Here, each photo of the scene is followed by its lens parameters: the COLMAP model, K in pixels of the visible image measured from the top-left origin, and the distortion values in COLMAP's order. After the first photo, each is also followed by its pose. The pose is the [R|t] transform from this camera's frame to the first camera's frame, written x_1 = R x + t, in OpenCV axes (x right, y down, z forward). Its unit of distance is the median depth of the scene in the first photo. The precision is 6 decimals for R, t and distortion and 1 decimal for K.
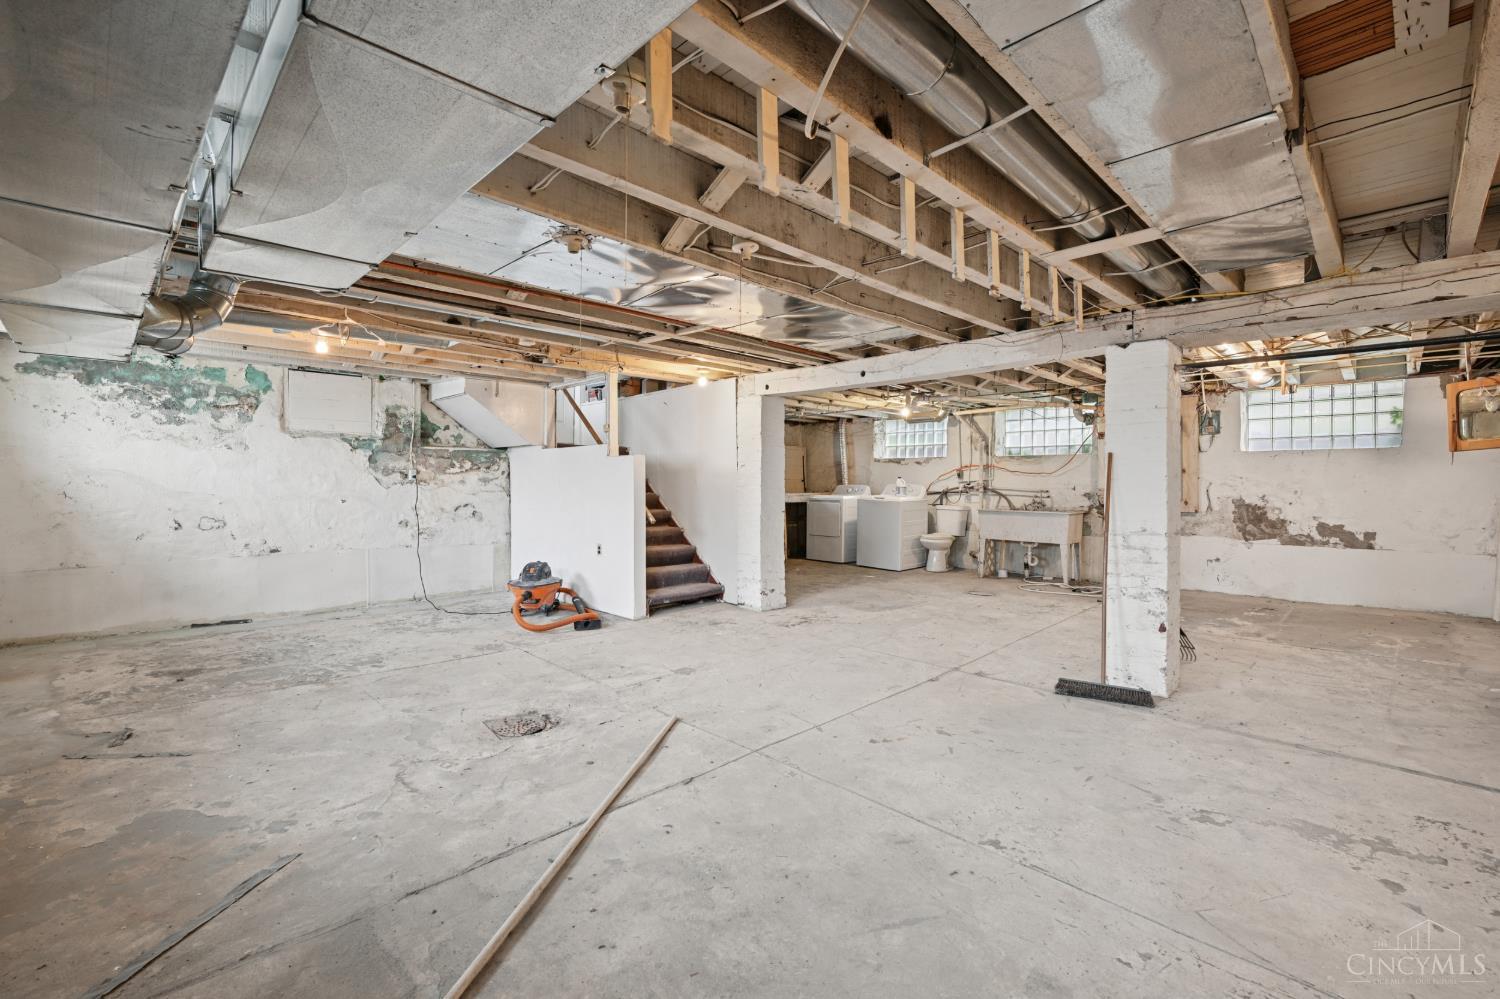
lens RADIAL K [[641.5, 0, 750.0], [0, 641.5, 499.5], [0, 0, 1]] dist [-0.000098, -0.000006]
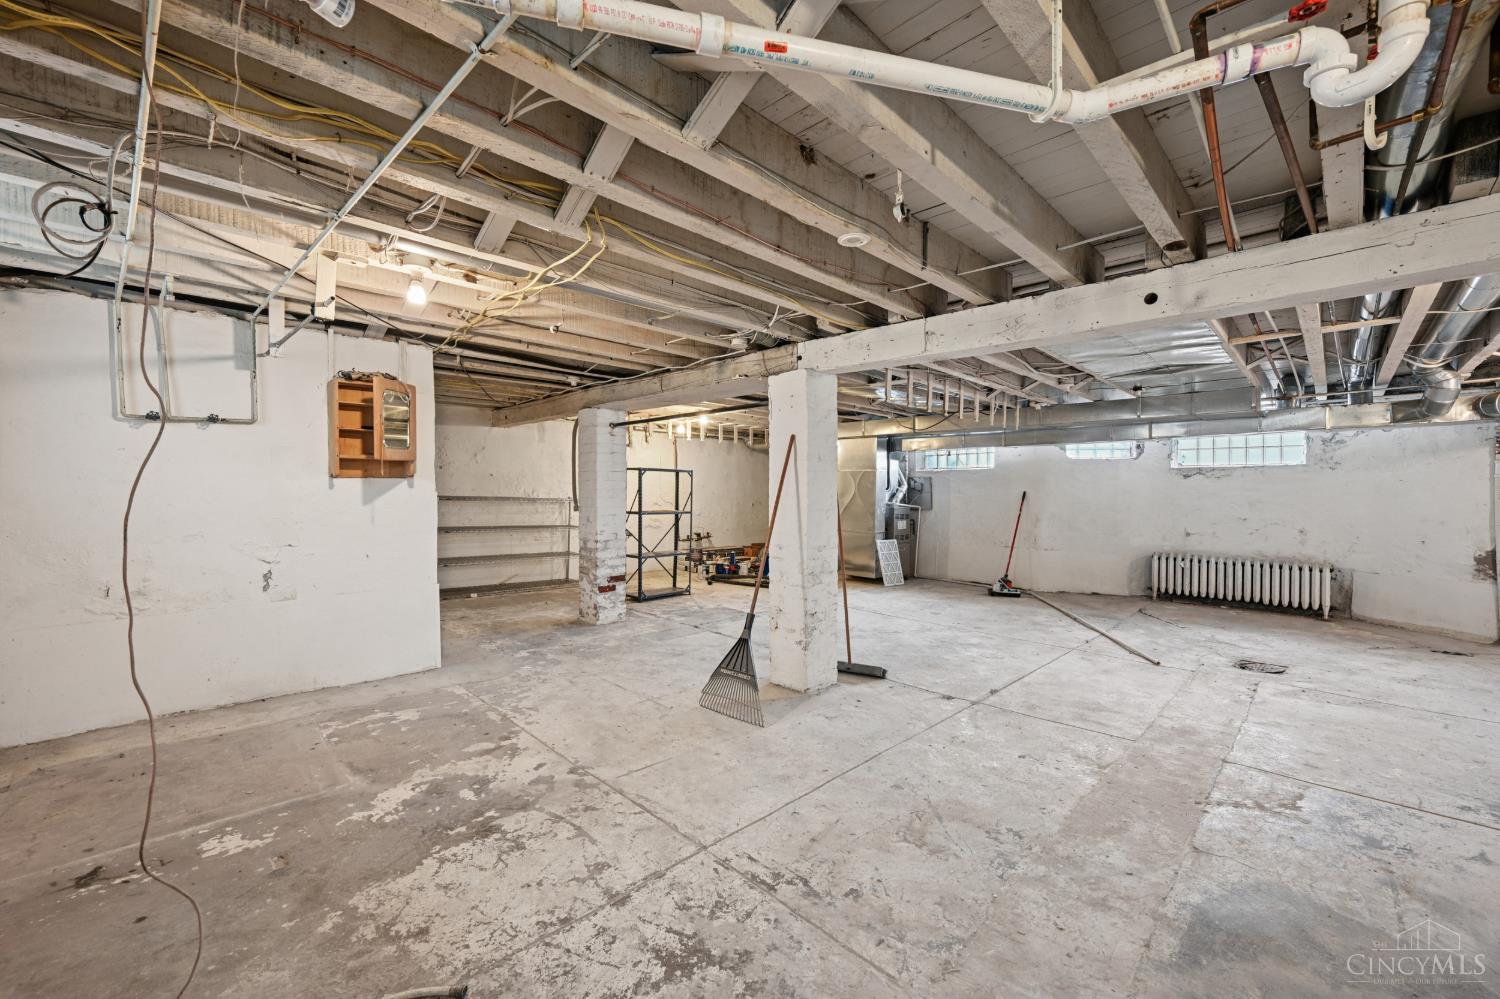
lens RADIAL K [[613.5, 0, 750.0], [0, 613.5, 499.5], [0, 0, 1]] dist [-0.000197, -0.000033]
pose [[-0.999527, -0.005269, -0.030315, 0.691423], [-0.006683, 0.998886, 0.046722, -0.069963], [0.030035, 0.046903, -0.998448, 1.908918]]
